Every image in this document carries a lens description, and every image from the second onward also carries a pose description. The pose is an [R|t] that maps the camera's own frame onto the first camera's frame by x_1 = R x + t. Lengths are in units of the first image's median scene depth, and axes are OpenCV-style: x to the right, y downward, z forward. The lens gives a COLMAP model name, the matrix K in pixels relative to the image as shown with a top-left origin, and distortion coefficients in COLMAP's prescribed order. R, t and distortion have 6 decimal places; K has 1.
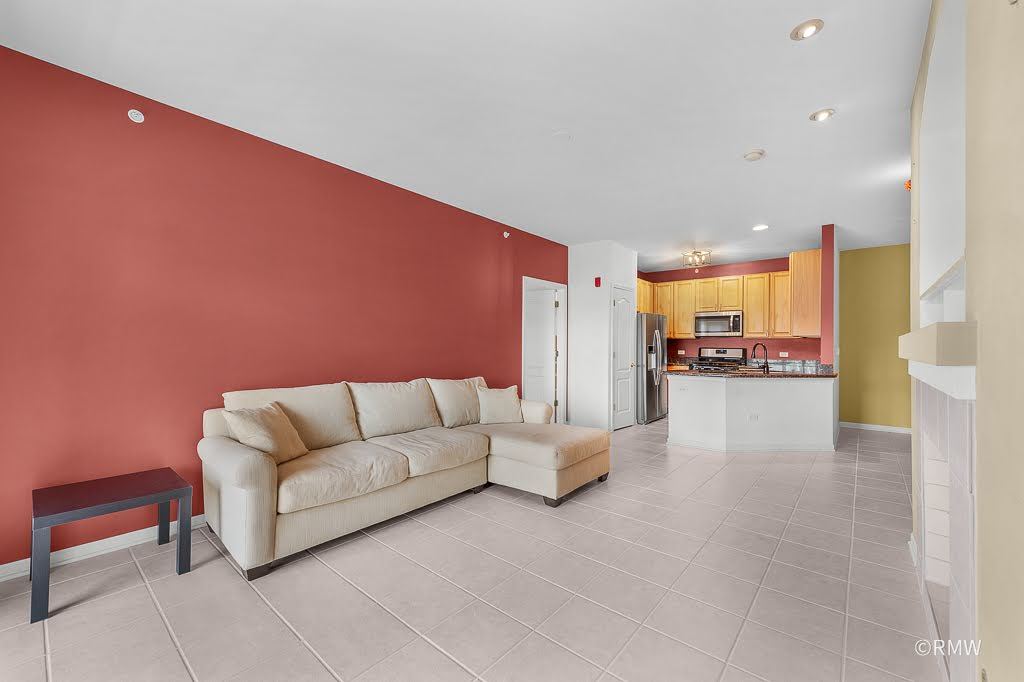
lens RADIAL K [[410.6, 0, 512.0], [0, 410.6, 341.0], [0, 0, 1]] dist [0.006680, -0.000046]
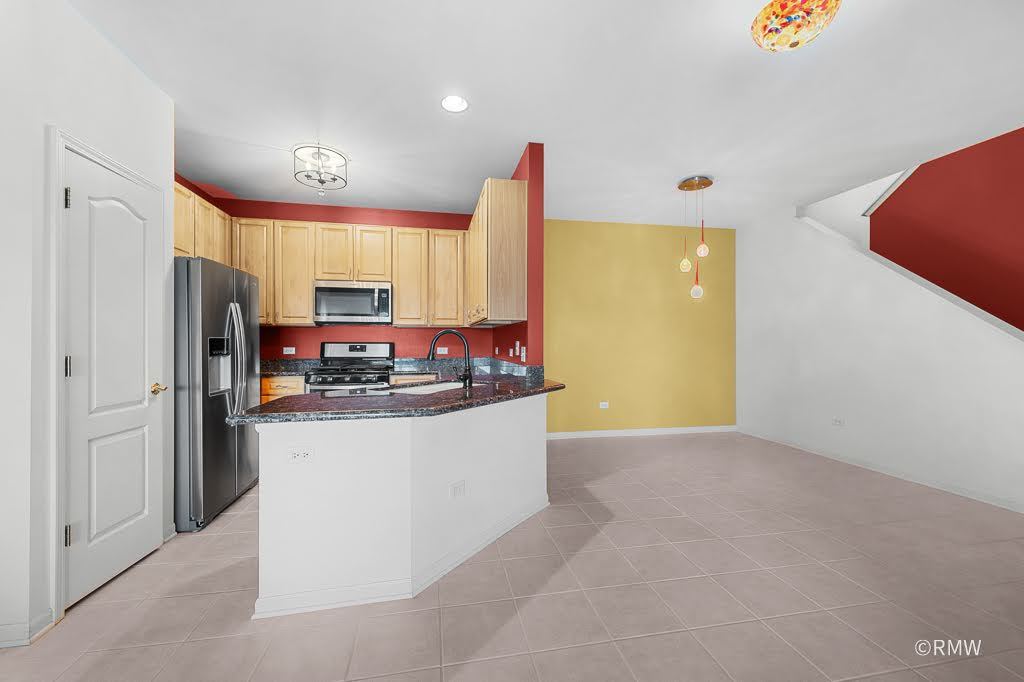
lens RADIAL K [[410.6, 0, 512.0], [0, 410.6, 341.0], [0, 0, 1]] dist [0.006680, -0.000046]
pose [[0.623475, -0.006444, 0.781817, 0.183605], [-0.003534, 0.999933, 0.011060, 0.008172], [-0.781836, -0.009659, 0.623410, 0.464616]]
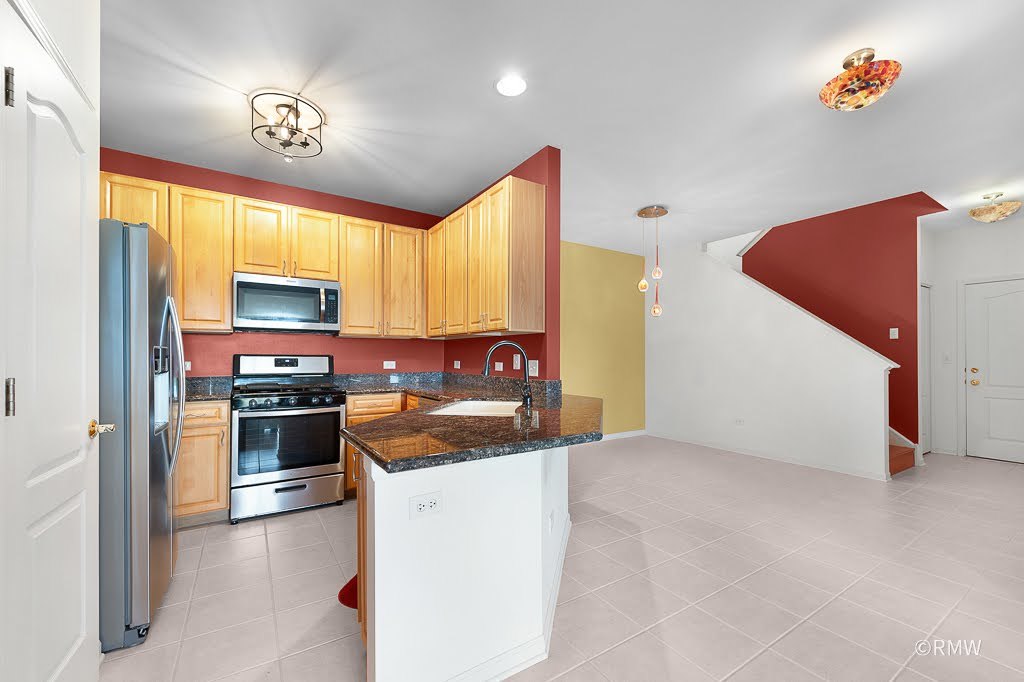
lens RADIAL K [[411.1, 0, 511.7], [0, 411.1, 354.8], [0, 0, 1]] dist [0.004291, -0.000015]
pose [[0.290212, -0.004275, 0.956953, 0.127457], [-0.012342, 0.999890, 0.008209, 0.010466], [-0.956883, -0.014194, 0.290128, 0.642204]]
